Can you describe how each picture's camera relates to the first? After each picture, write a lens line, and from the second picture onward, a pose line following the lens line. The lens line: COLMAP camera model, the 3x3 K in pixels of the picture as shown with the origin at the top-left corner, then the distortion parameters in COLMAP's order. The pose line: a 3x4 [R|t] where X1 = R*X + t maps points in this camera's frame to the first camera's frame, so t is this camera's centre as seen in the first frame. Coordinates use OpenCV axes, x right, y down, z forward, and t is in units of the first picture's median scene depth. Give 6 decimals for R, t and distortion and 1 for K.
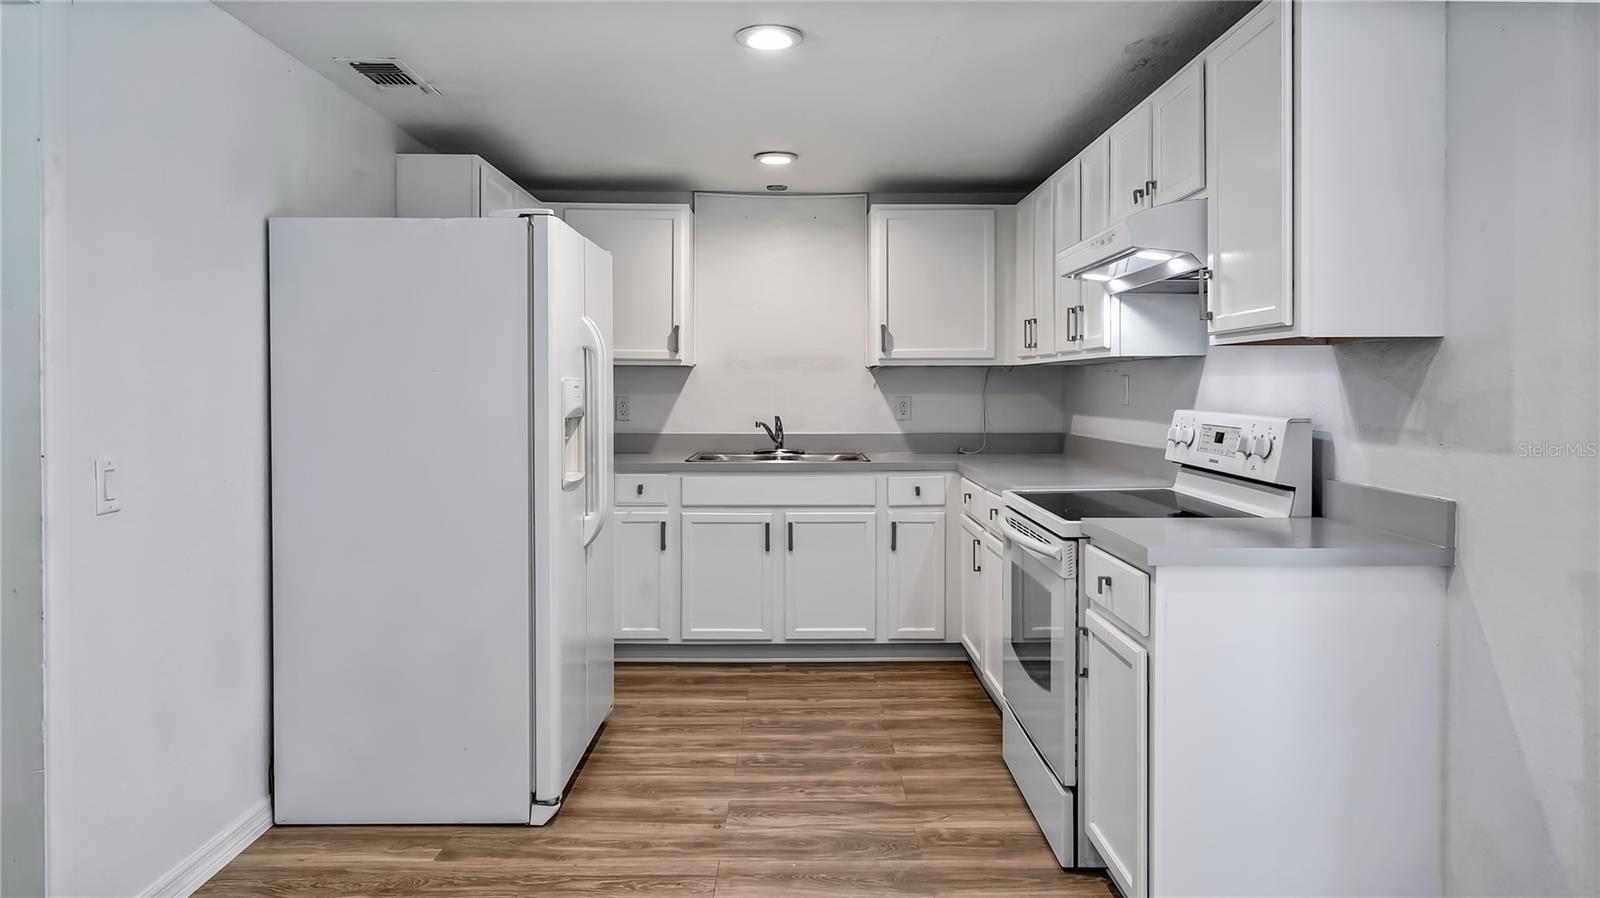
lens RADIAL K [[994.1, 0, 794.3], [0, 994.1, 406.6], [0, 0, 1]] dist [0.002382, 0.000303]
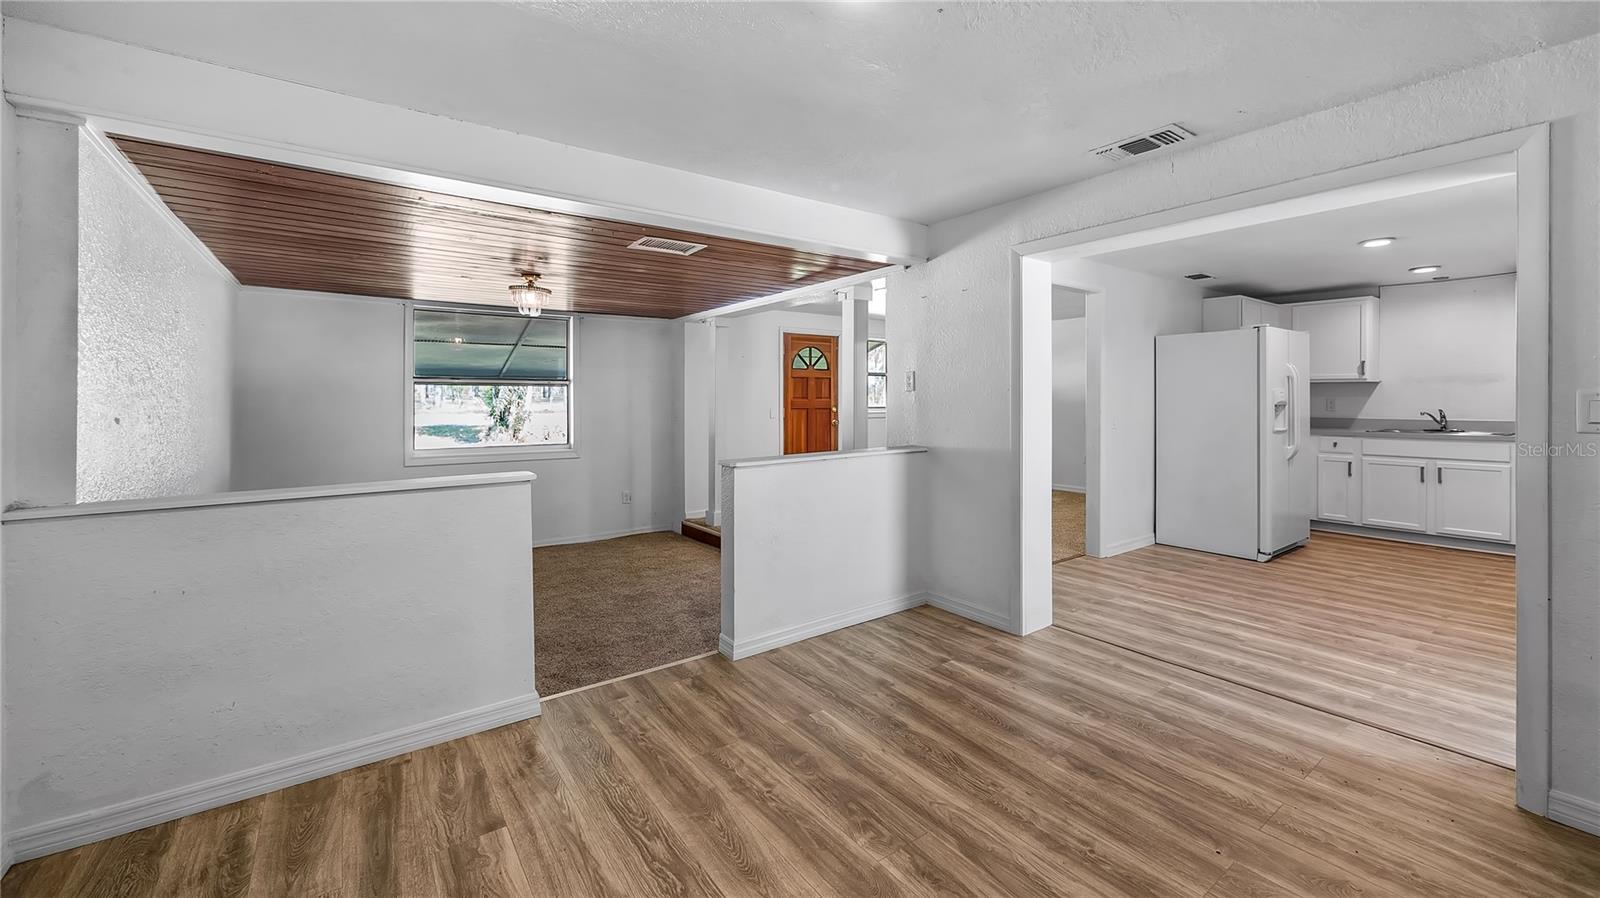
lens RADIAL K [[638.8, 0, 807.4], [0, 638.8, 400.1], [0, 0, 1]] dist [-0.002260, -0.000073]
pose [[0.596370, -0.000697, -0.802709, 0.304328], [-0.010817, 0.999902, -0.008905, 0.021415], [0.802636, 0.013993, 0.596304, -0.774729]]
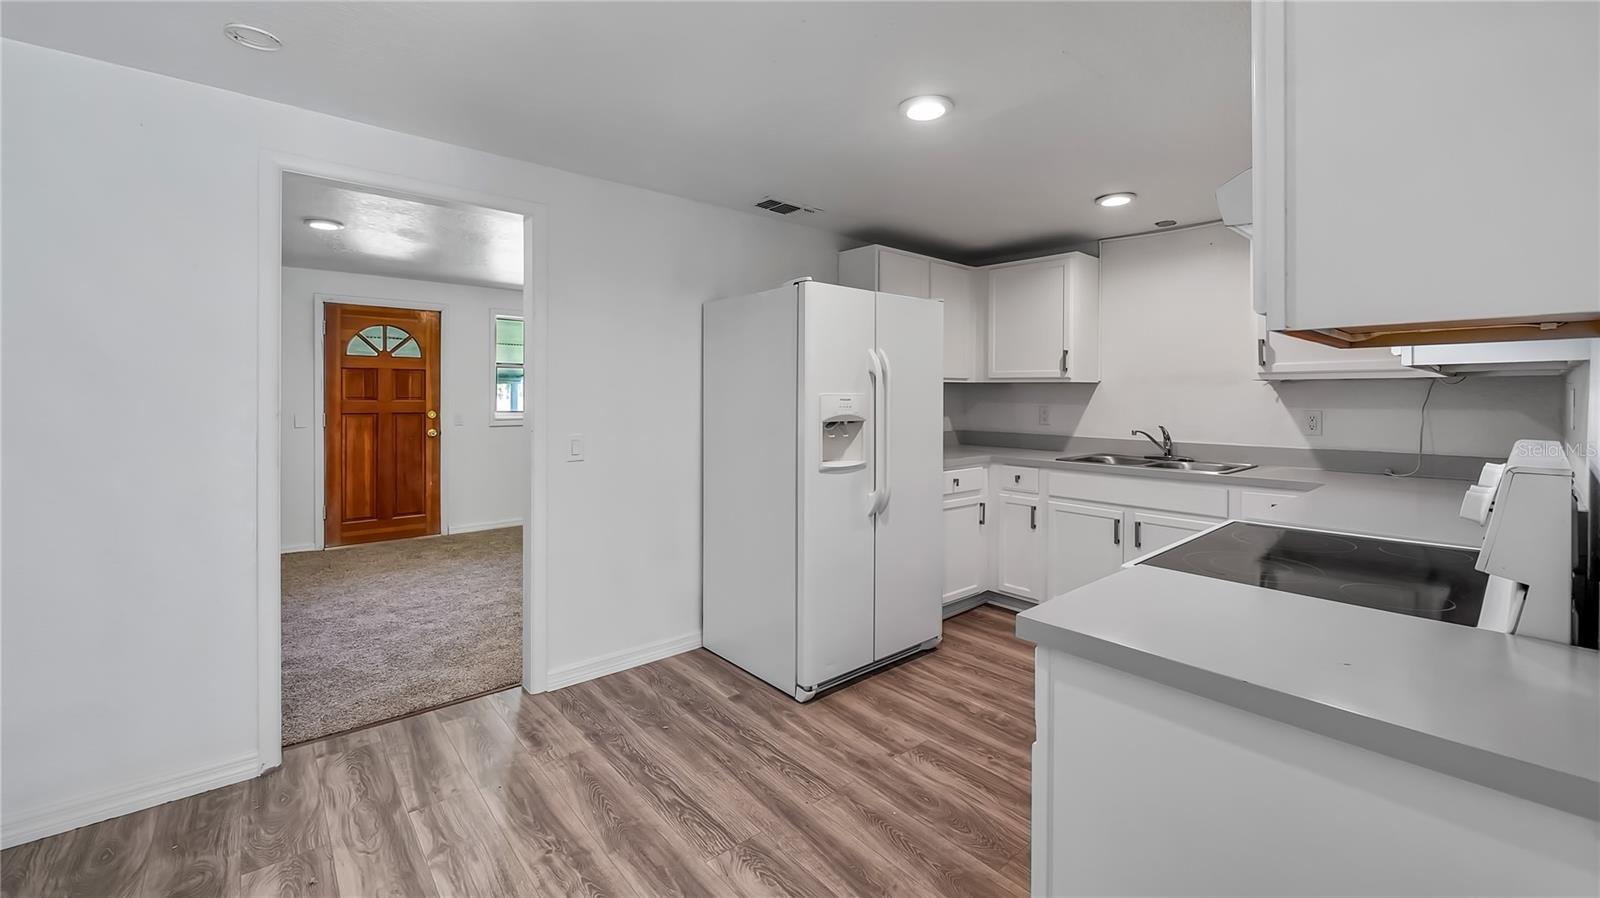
lens RADIAL K [[638.8, 0, 807.4], [0, 638.8, 400.1], [0, 0, 1]] dist [-0.002260, -0.000073]
pose [[0.659245, 0.008486, -0.751880, 0.364660], [-0.018693, 0.999812, -0.005105, -0.012005], [0.751696, 0.017420, 0.659280, 0.314377]]
